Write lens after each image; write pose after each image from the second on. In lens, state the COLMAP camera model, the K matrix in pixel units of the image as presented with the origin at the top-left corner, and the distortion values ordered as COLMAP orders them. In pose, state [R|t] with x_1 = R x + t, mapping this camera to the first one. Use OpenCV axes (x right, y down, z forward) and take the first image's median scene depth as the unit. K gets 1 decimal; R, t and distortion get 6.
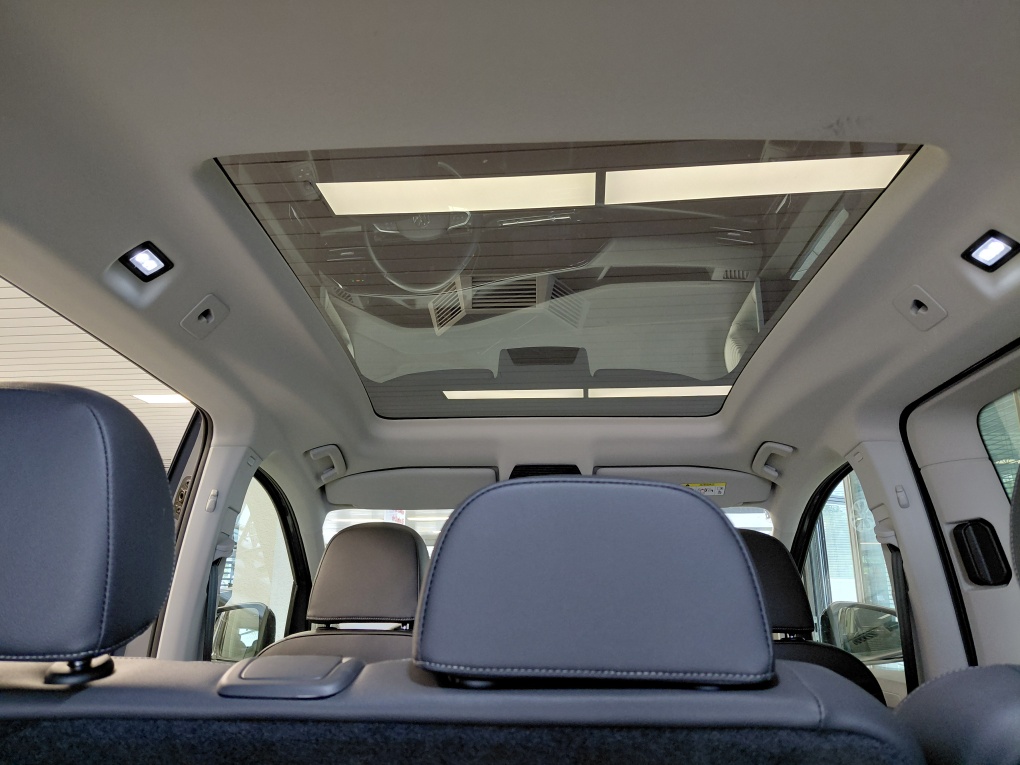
lens RADIAL K [[761.6, 0, 510.0], [0, 761.6, 382.5], [0, 0, 1]] dist [0.149755, -0.298768]
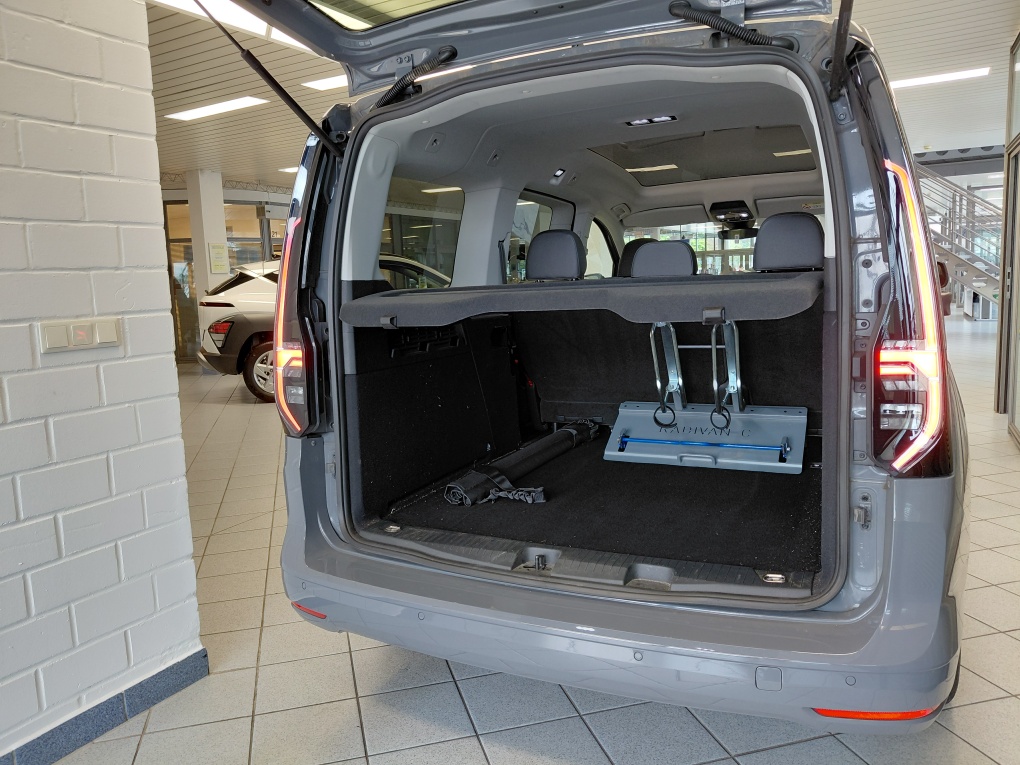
lens RADIAL K [[761.6, 0, 510.0], [0, 761.6, 382.5], [0, 0, 1]] dist [0.149755, -0.298768]
pose [[0.908726, 0.028194, -0.416439, 0.396780], [0.130014, 0.928959, 0.346600, -0.235825], [0.396626, -0.369108, 0.840504, -1.148486]]
